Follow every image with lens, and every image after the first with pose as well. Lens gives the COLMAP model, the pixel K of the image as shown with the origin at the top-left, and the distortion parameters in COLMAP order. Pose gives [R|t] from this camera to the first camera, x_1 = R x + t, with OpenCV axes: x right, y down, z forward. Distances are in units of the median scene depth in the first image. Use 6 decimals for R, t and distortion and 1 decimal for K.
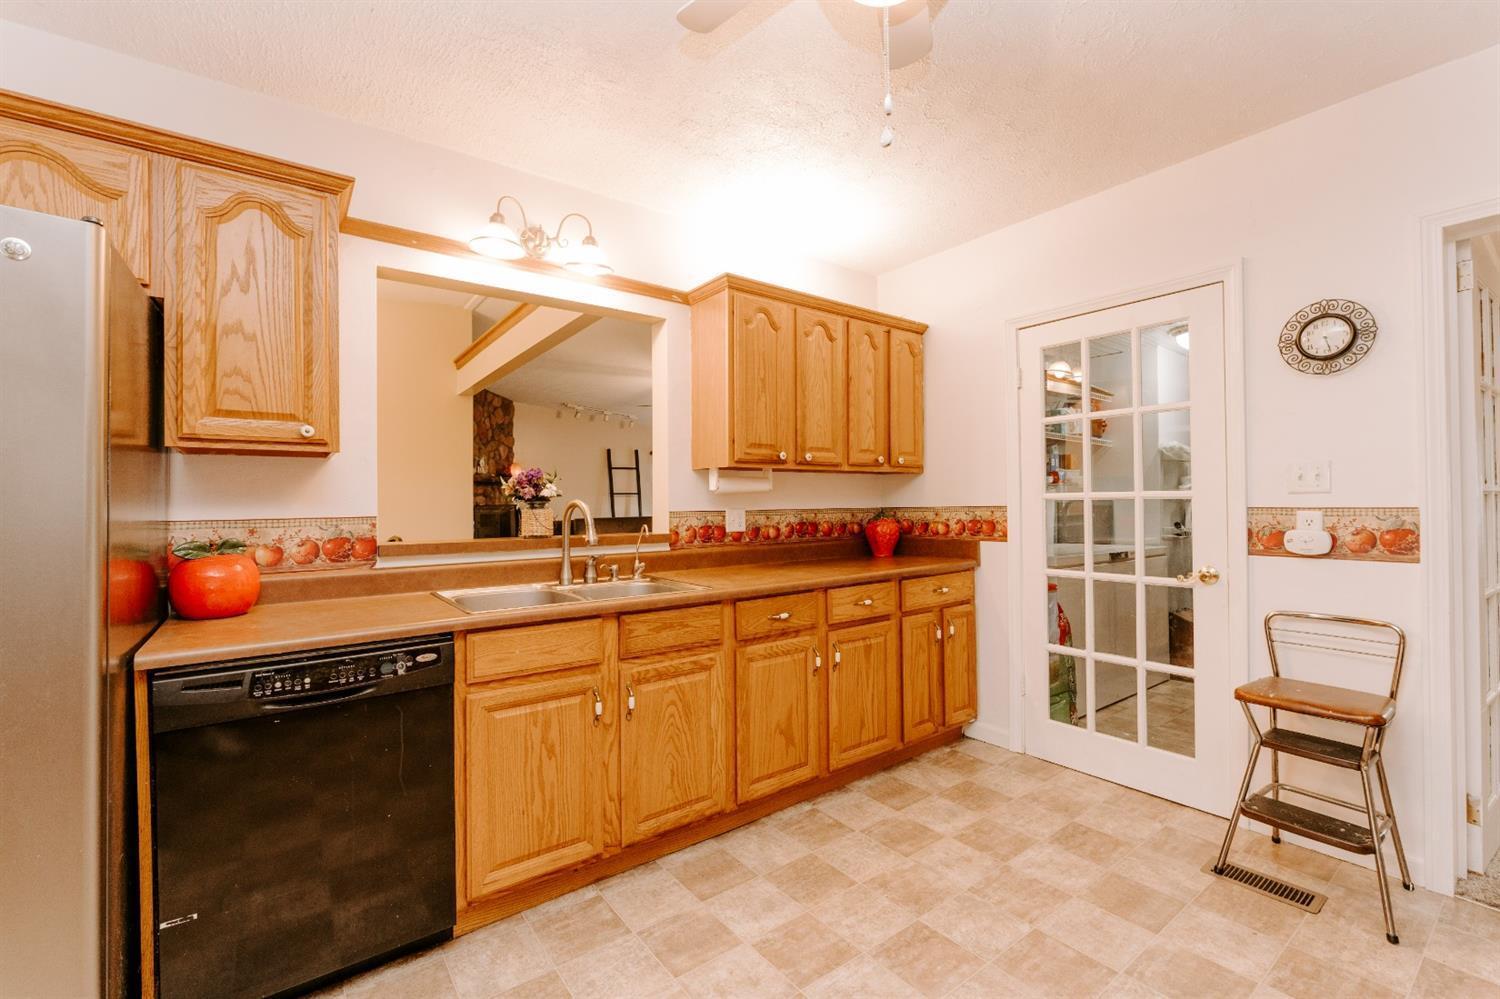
lens RADIAL K [[630.7, 0, 750.0], [0, 630.7, 499.5], [0, 0, 1]] dist [-0.001551, -0.000240]
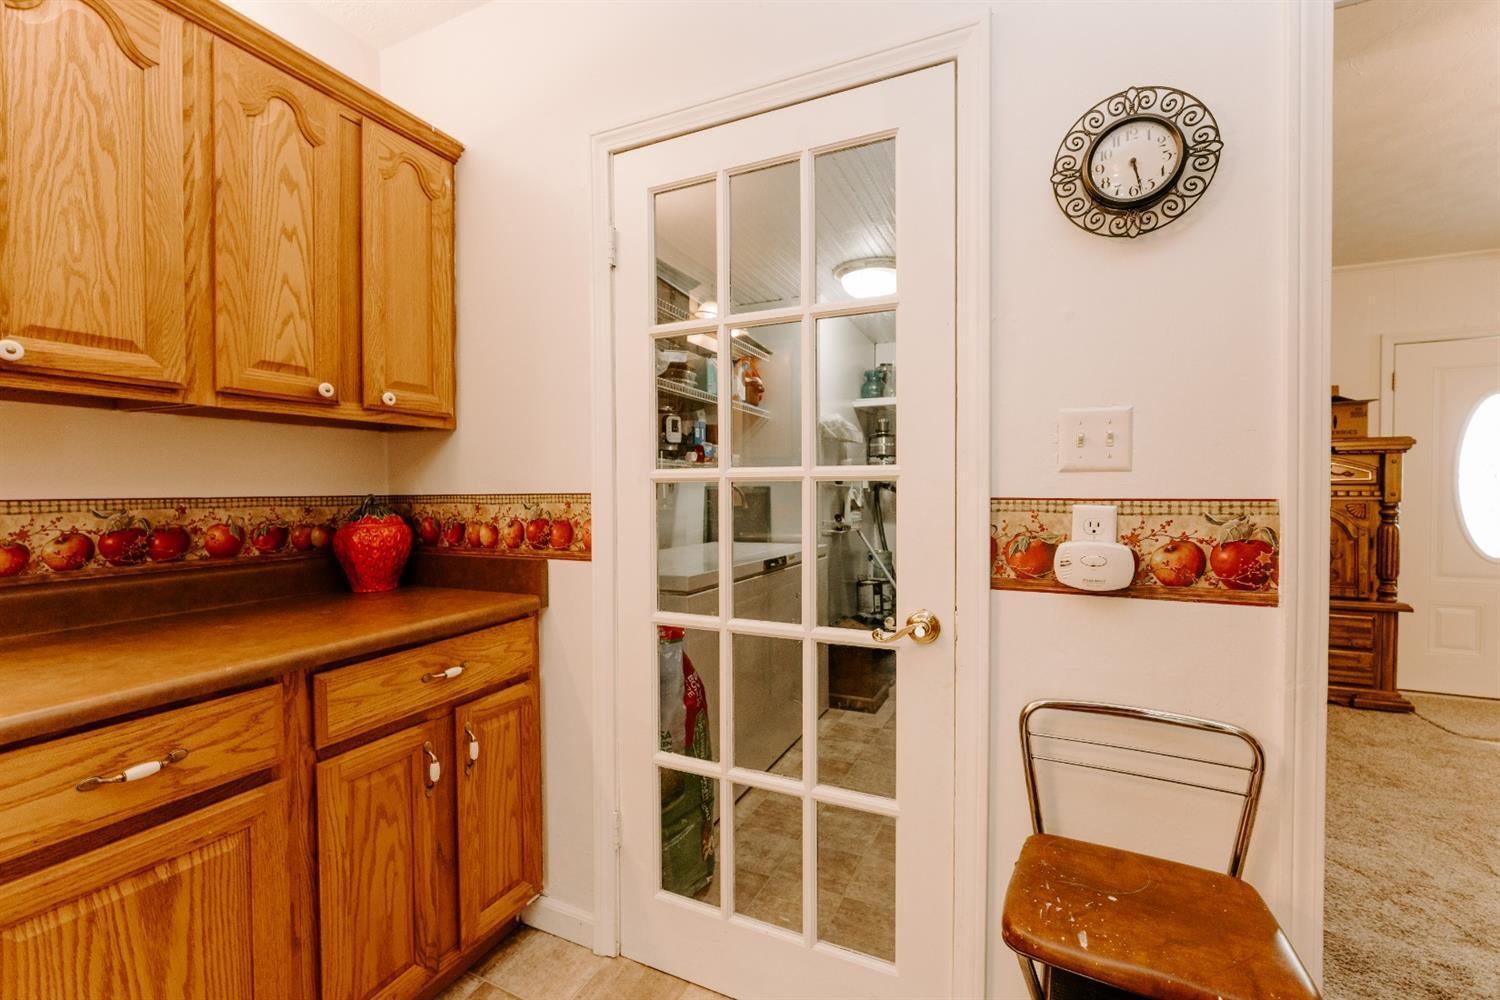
lens RADIAL K [[632.7, 0, 750.0], [0, 632.7, 500.0], [0, 0, 1]] dist [-0.000100, -0.000005]
pose [[0.882963, -0.000245, 0.469442, 0.289199], [-0.009531, 0.999784, 0.018450, 0.005268], [-0.469345, -0.020765, 0.882771, 0.495066]]
